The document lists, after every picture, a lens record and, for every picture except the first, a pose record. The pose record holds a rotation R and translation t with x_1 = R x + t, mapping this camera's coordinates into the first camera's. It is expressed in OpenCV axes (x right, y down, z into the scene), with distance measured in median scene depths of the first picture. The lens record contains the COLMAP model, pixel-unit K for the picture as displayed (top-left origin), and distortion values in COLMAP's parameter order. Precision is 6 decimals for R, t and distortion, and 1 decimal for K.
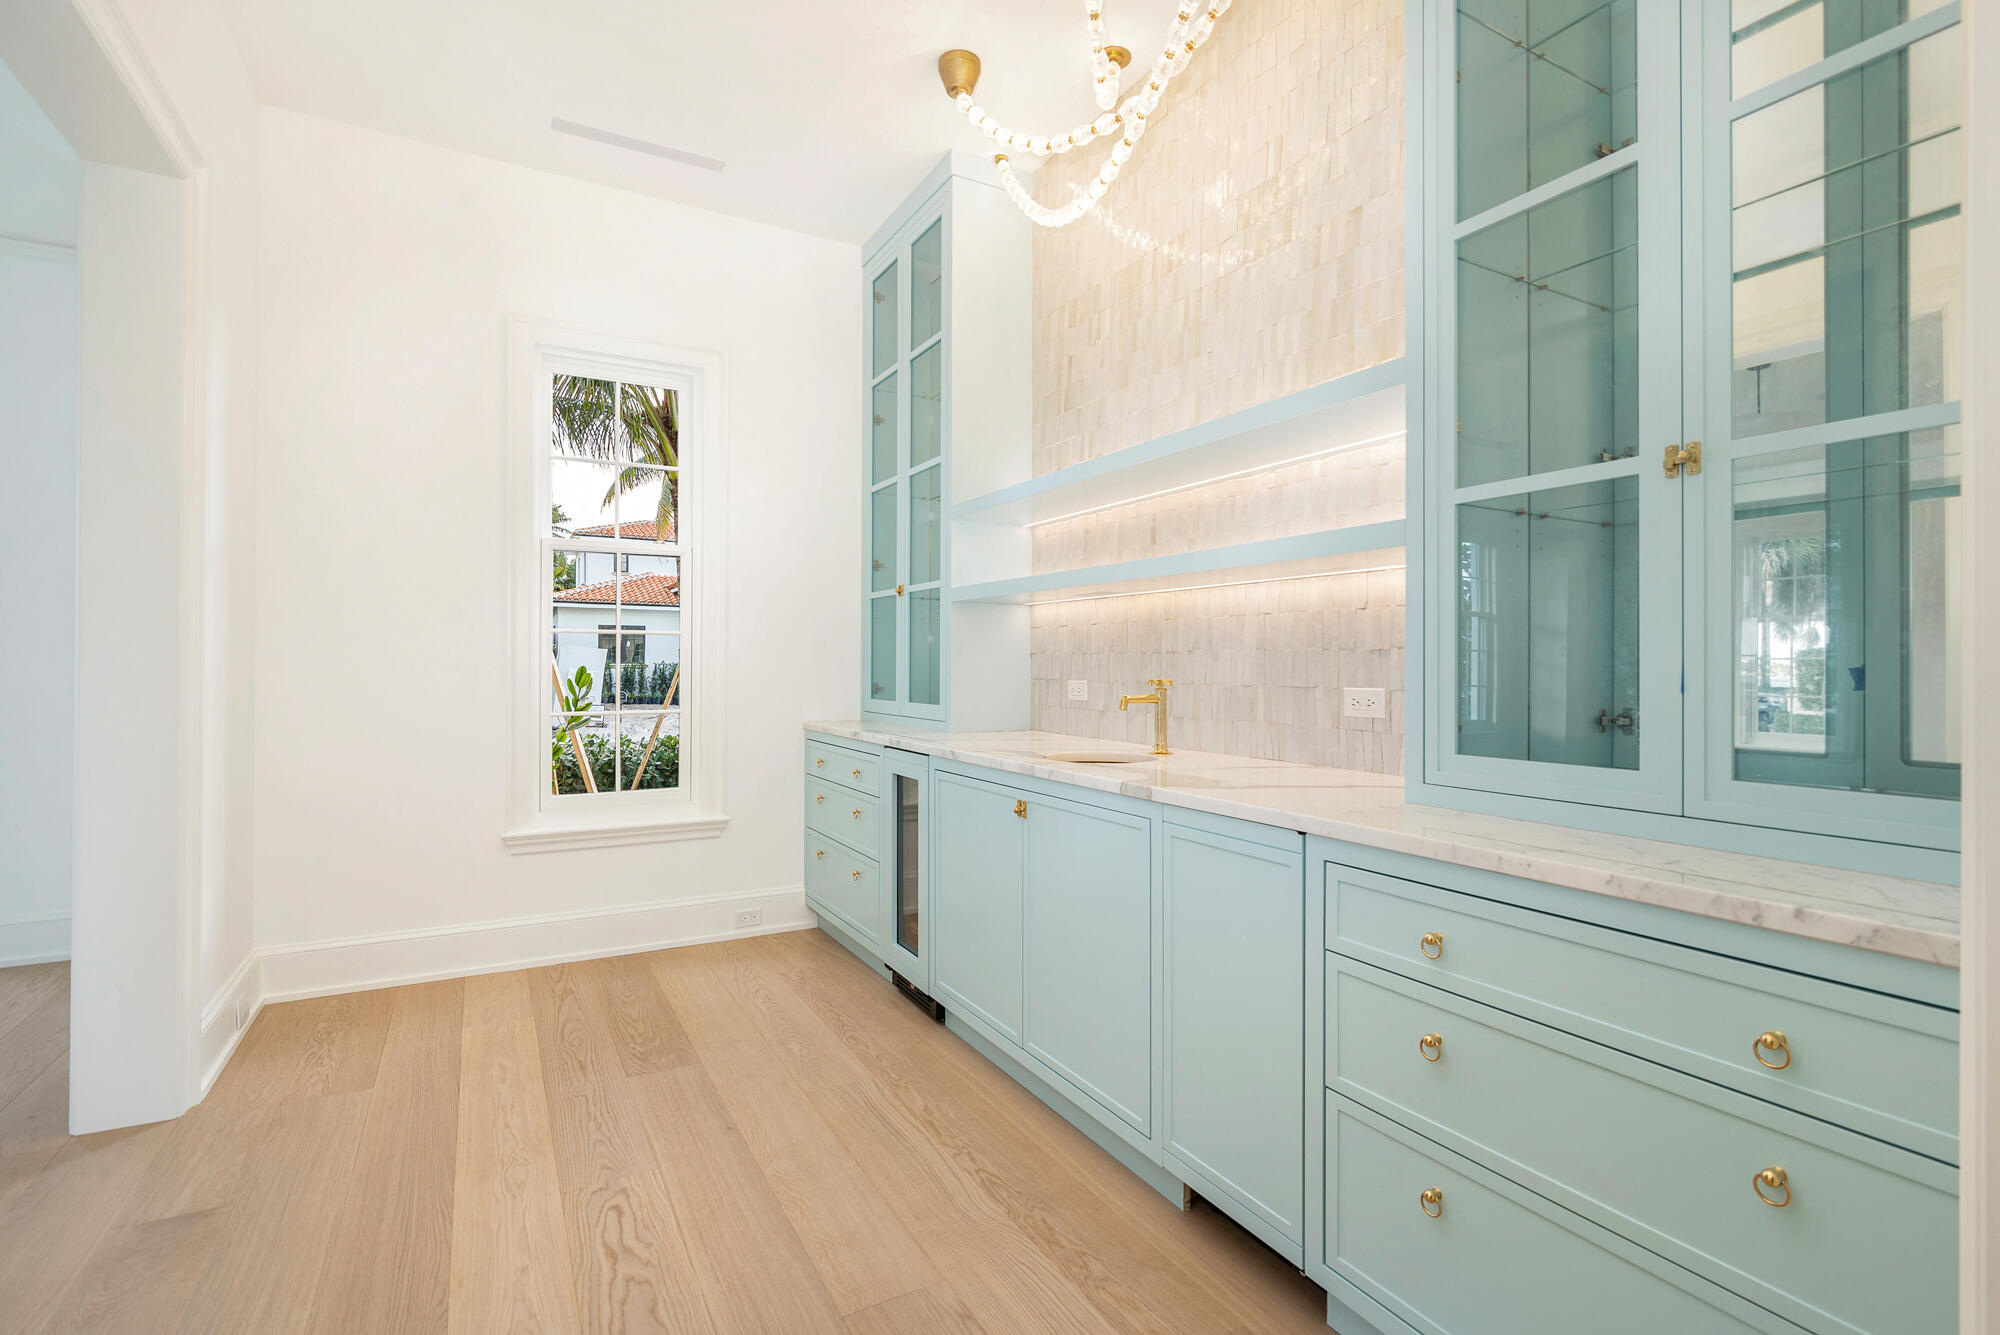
lens RADIAL K [[905.7, 0, 1002.9], [0, 905.7, 650.1], [0, 0, 1]] dist [0.000274, -0.000005]
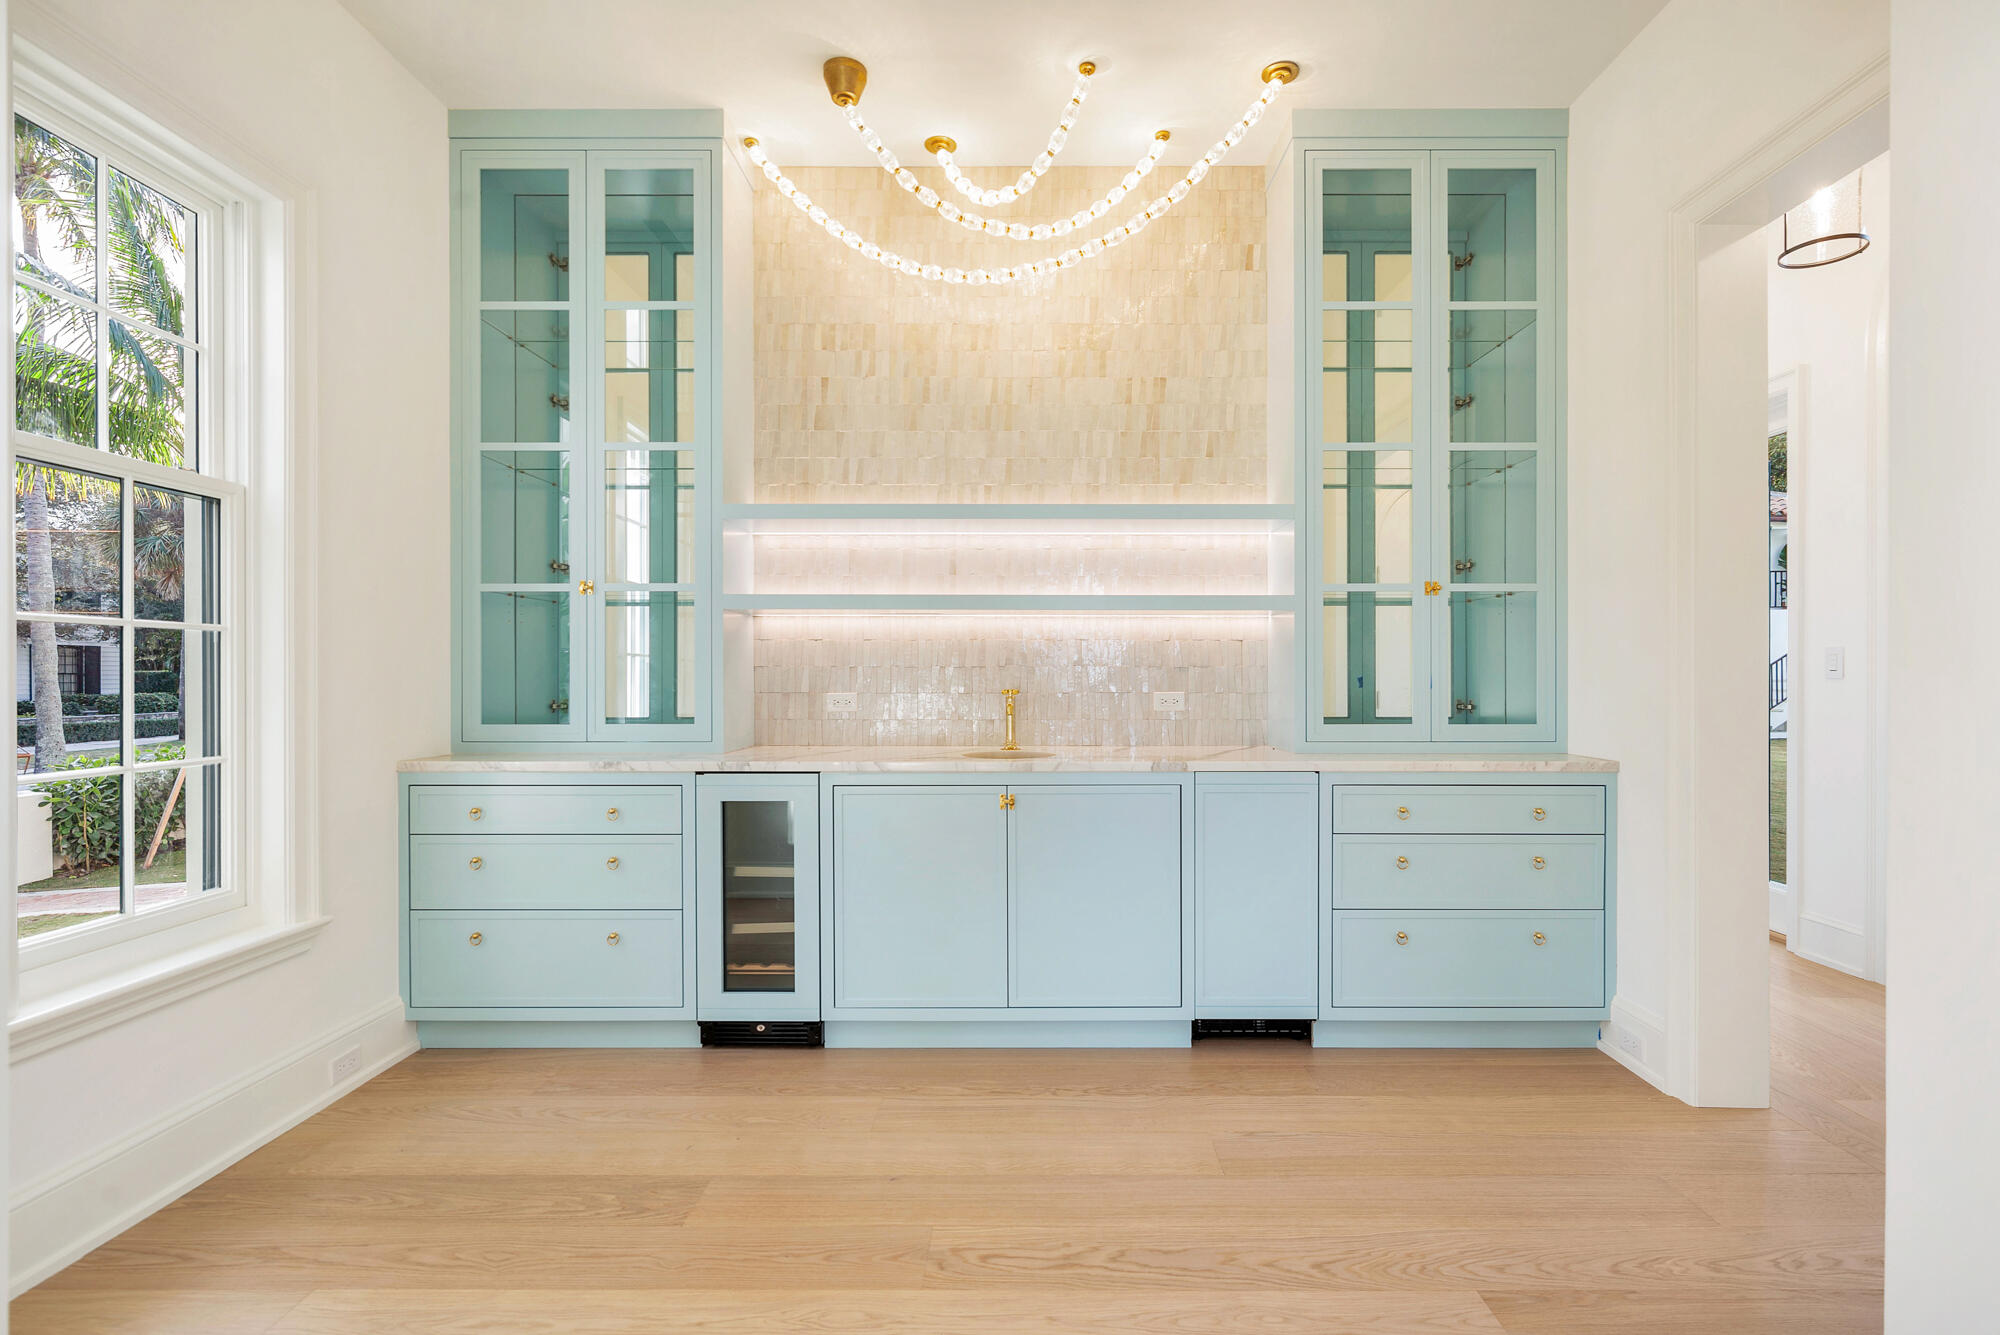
lens RADIAL K [[919.6, 0, 1005.1], [0, 919.6, 669.3], [0, 0, 1]] dist [-0.003030, -0.000229]
pose [[0.507090, 0.002070, 0.861891, -0.858584], [-0.010981, 0.999931, 0.004059, -0.000252], [-0.861823, -0.011523, 0.507078, 0.348806]]
